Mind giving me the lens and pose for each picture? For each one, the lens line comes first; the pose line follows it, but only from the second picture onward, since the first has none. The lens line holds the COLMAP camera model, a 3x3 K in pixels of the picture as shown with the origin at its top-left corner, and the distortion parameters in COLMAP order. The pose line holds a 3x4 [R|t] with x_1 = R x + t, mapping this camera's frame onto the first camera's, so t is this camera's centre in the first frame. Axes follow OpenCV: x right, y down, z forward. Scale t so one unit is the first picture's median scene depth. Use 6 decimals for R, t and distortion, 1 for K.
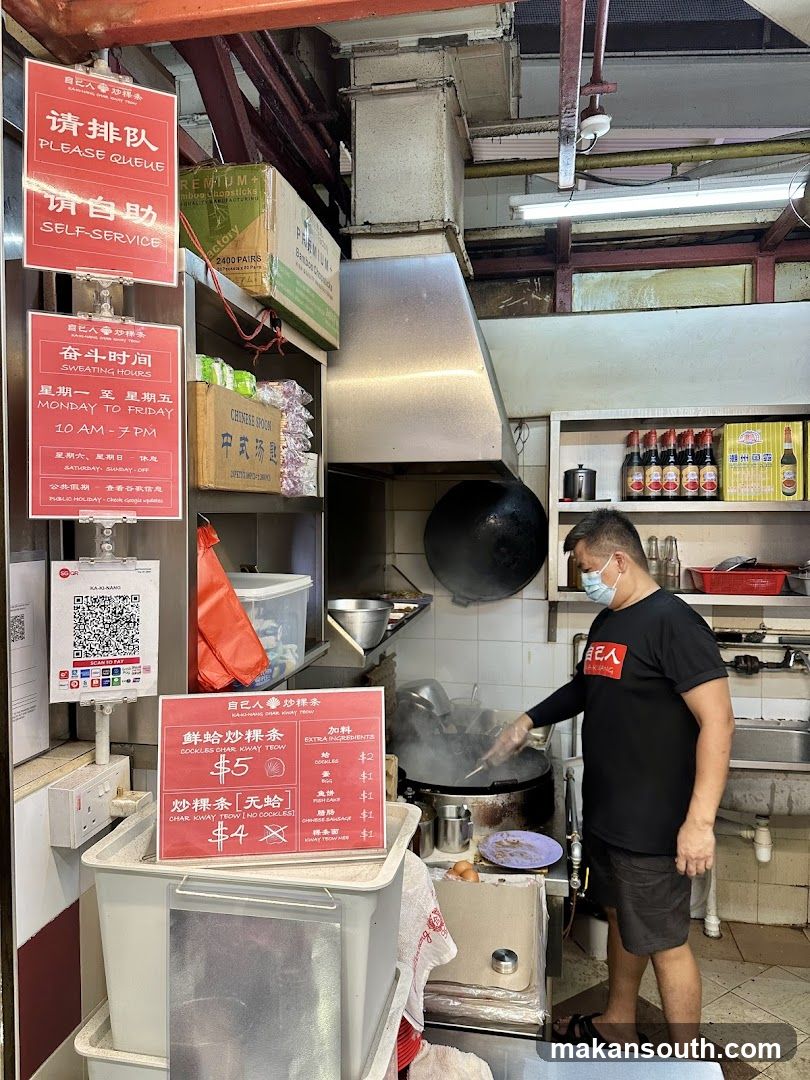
lens RADIAL K [[768.7, 0, 405.0], [0, 768.7, 540.0], [0, 0, 1]] dist [0.051658, -0.094776]
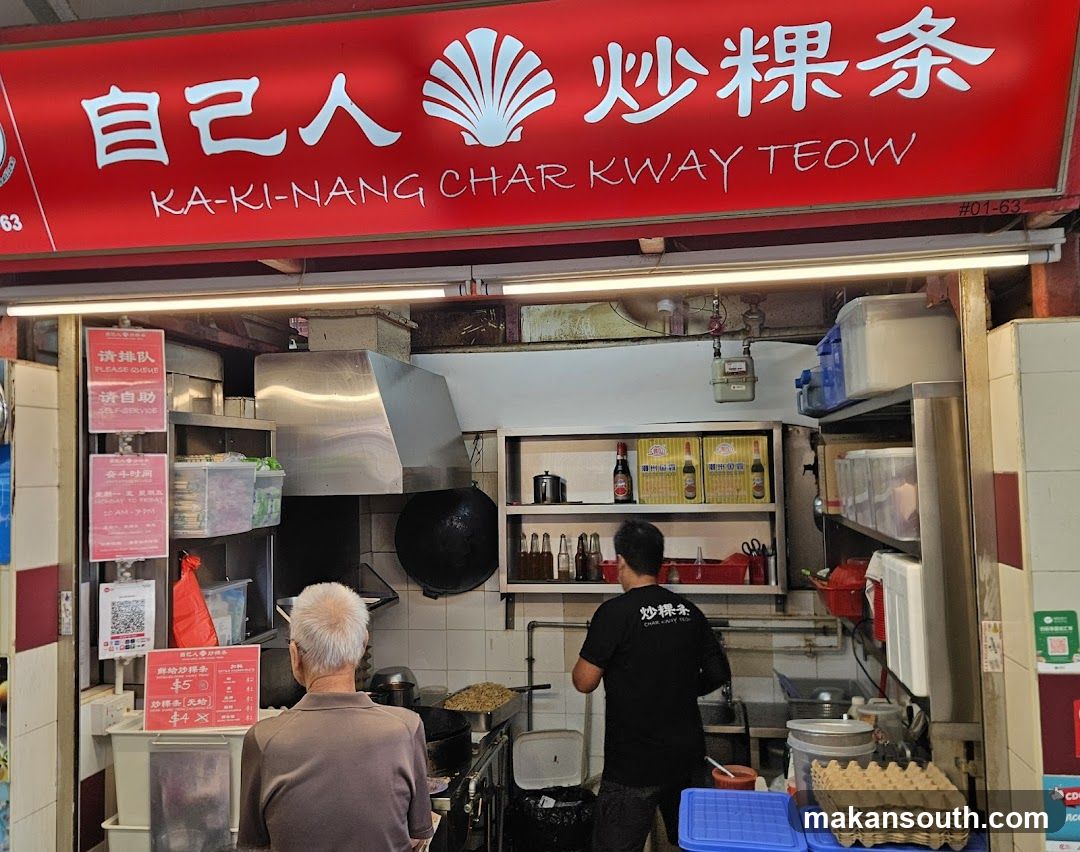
lens RADIAL K [[1028.4, 0, 508.6], [0, 1028.4, 415.3], [0, 0, 1]] dist [0.045628, -0.019890]
pose [[0.999841, -0.017218, 0.004533, 0.429121], [0.017545, 0.996120, -0.086237, -0.110042], [-0.003031, 0.086303, 0.996264, -1.200679]]
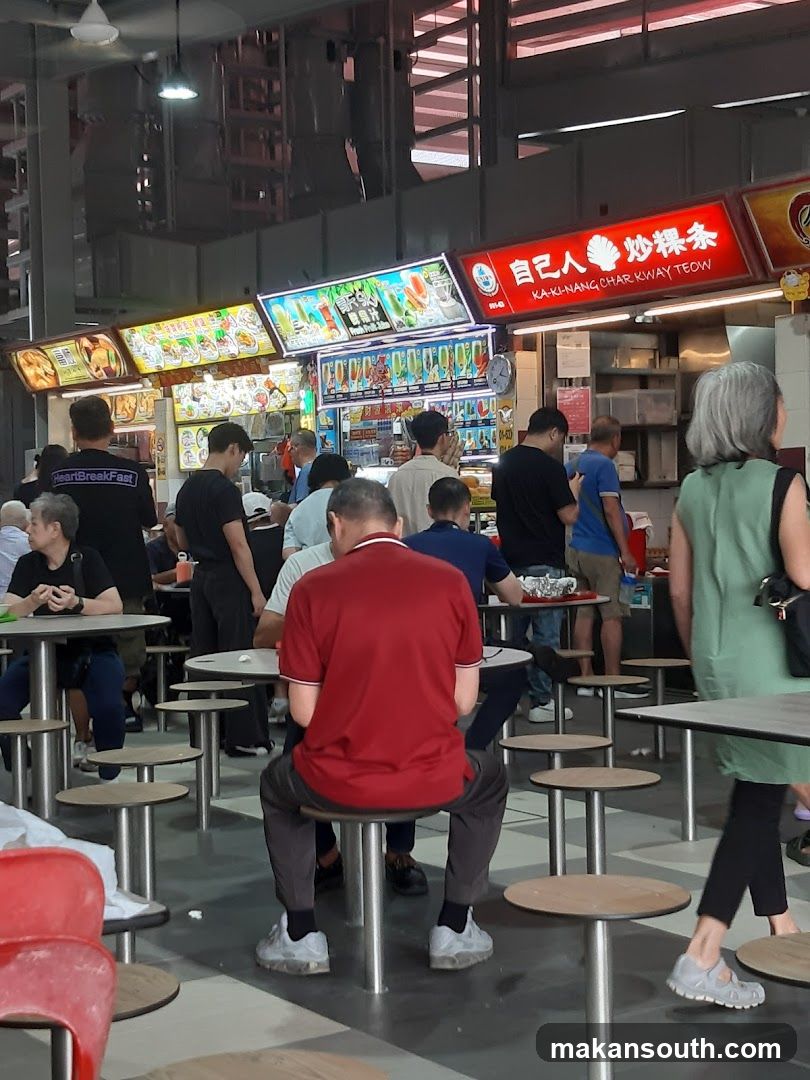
lens RADIAL K [[1787.9, 0, 405.0], [0, 1787.9, 540.0], [0, 0, 1]] dist [-0.006331, -0.038977]
pose [[0.702494, 0.002916, -0.711684, 4.715448], [-0.006147, 0.999979, -0.001971, 0.464766], [0.711664, 0.005759, 0.702497, -5.208373]]
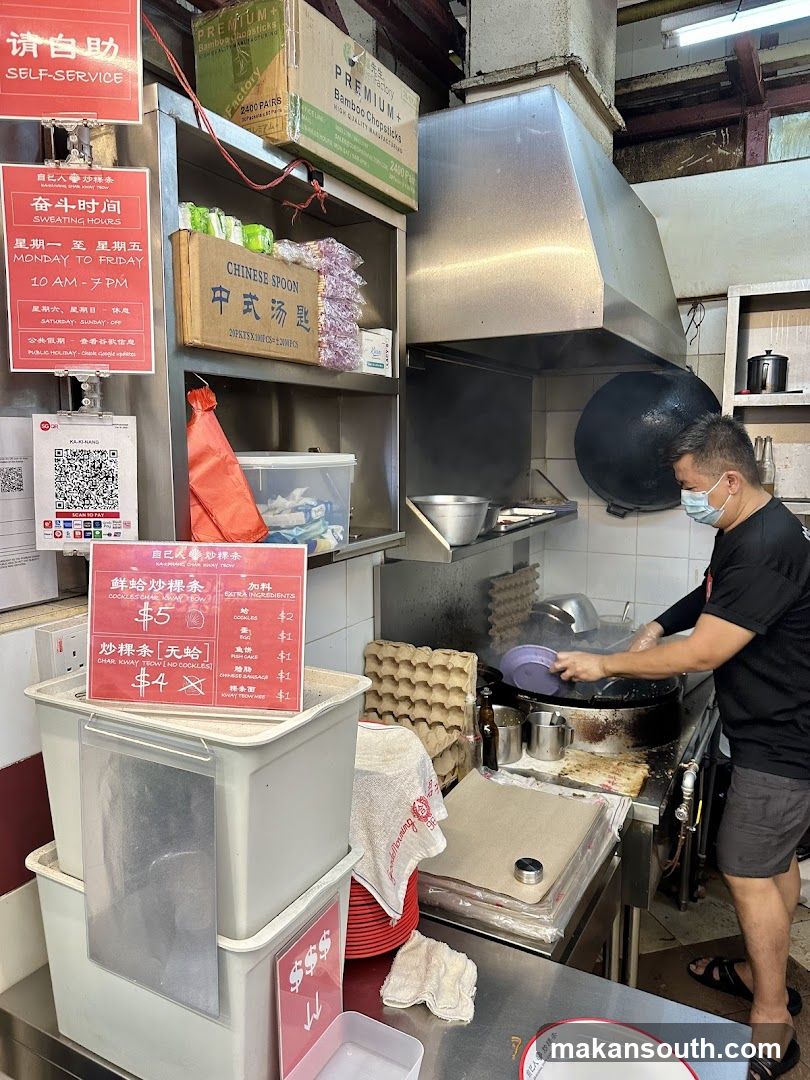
lens RADIAL K [[766.5, 0, 388.6], [0, 766.5, 541.1], [0, 0, 1]] dist [0.034800, -0.050922]
pose [[0.947939, 0.036266, -0.316379, 0.243895], [-0.006444, 0.995475, 0.094800, 0.071687], [0.318385, -0.087826, 0.943884, 0.123405]]
